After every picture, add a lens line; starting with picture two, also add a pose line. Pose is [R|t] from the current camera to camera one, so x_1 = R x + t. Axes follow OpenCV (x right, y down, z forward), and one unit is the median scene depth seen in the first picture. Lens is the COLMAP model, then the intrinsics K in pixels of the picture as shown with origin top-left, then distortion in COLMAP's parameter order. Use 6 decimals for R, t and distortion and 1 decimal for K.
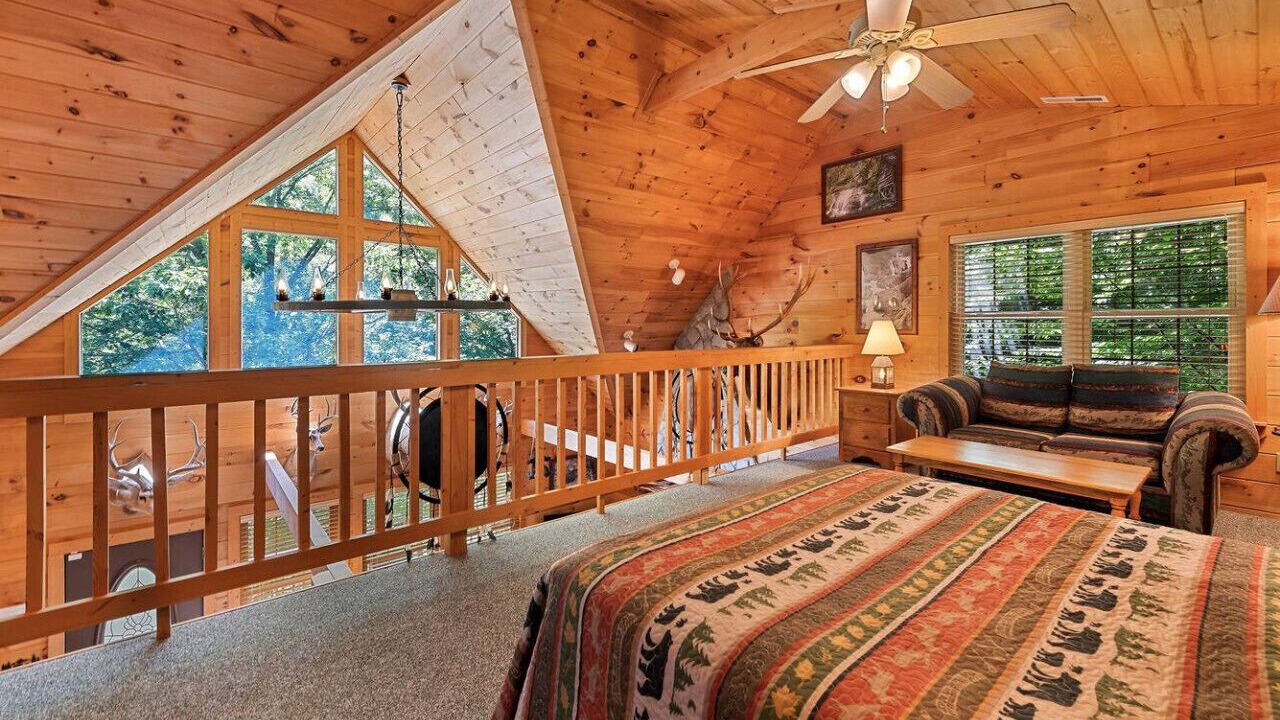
lens RADIAL K [[525.4, 0, 632.3], [0, 525.4, 331.6], [0, 0, 1]] dist [0.003480, 0.000144]
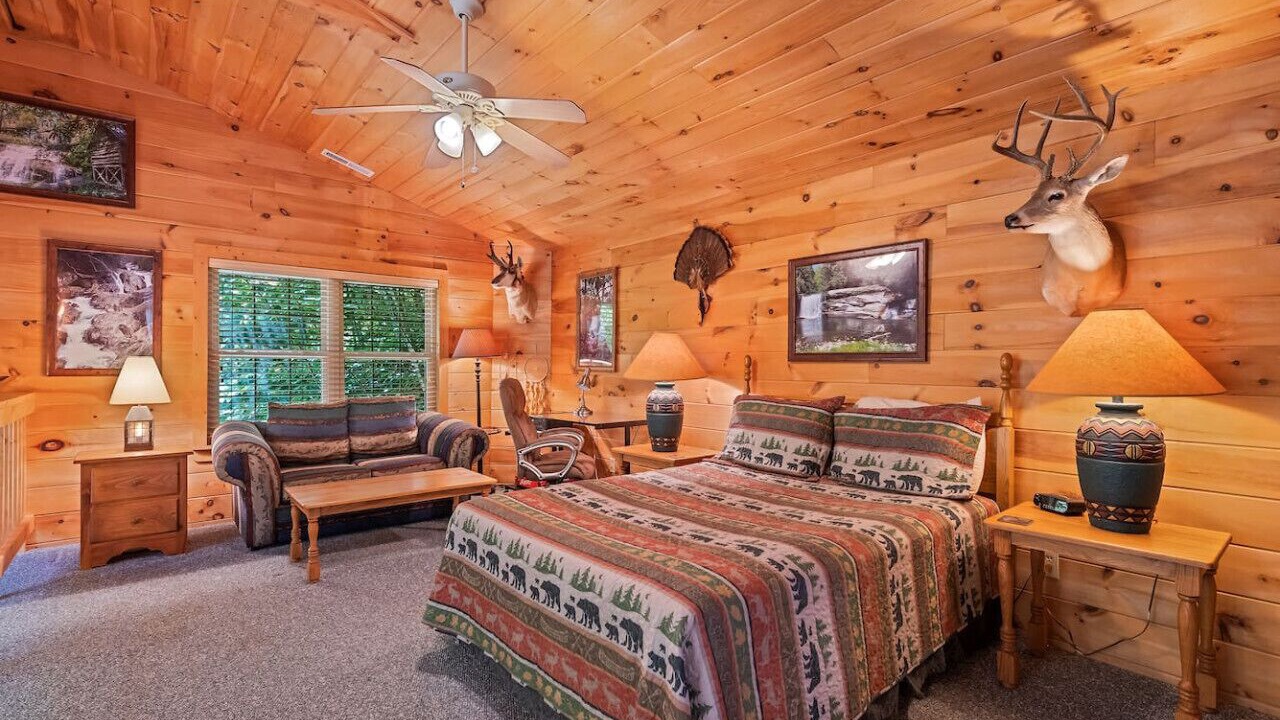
lens RADIAL K [[599.3, 0, 647.6], [0, 599.3, 364.0], [0, 0, 1]] dist [-0.002122, -0.000849]
pose [[-0.012566, 0.002930, 0.999917, -0.372955], [0.004361, 0.999986, -0.002875, -0.005502], [-0.999912, 0.004324, -0.012579, 0.319162]]
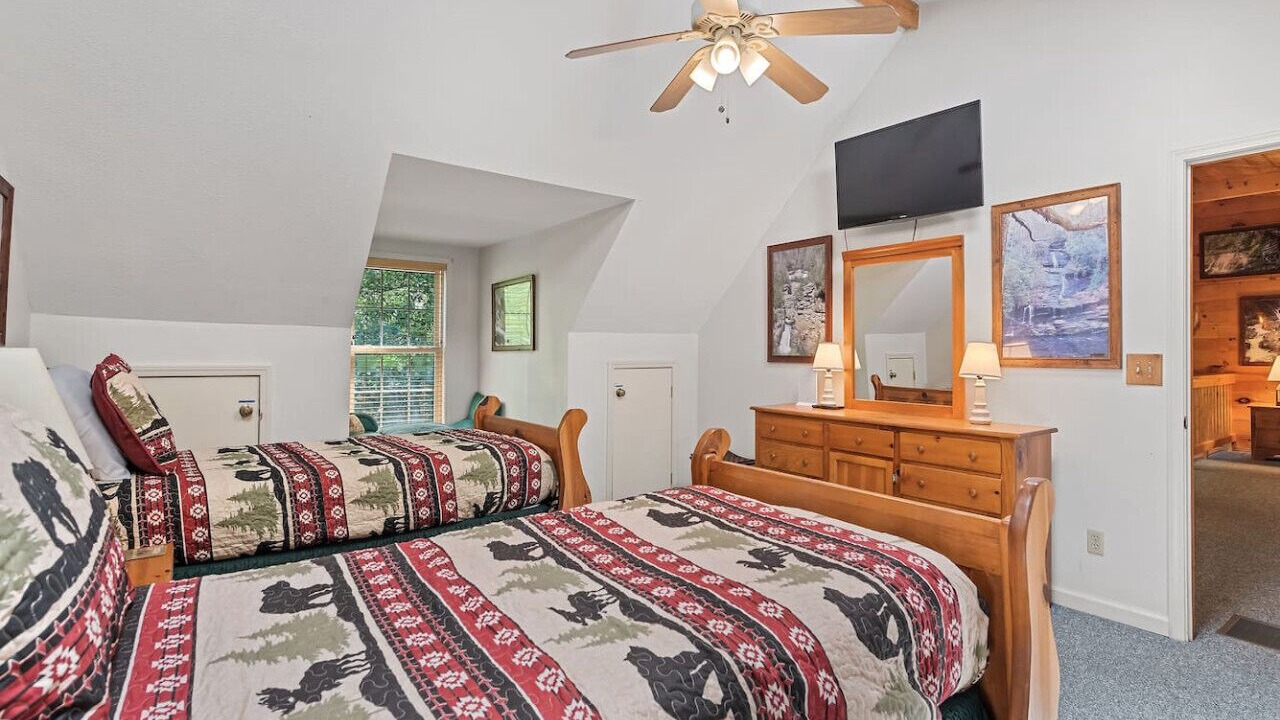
lens RADIAL K [[599.3, 0, 646.2], [0, 599.3, 348.2], [0, 0, 1]] dist [-0.002122, -0.000849]
pose [[0.997467, -0.001803, -0.071108, -1.092651], [0.000602, 0.999857, -0.016905, -0.015918], [0.071129, 0.016819, 0.997325, -0.671875]]
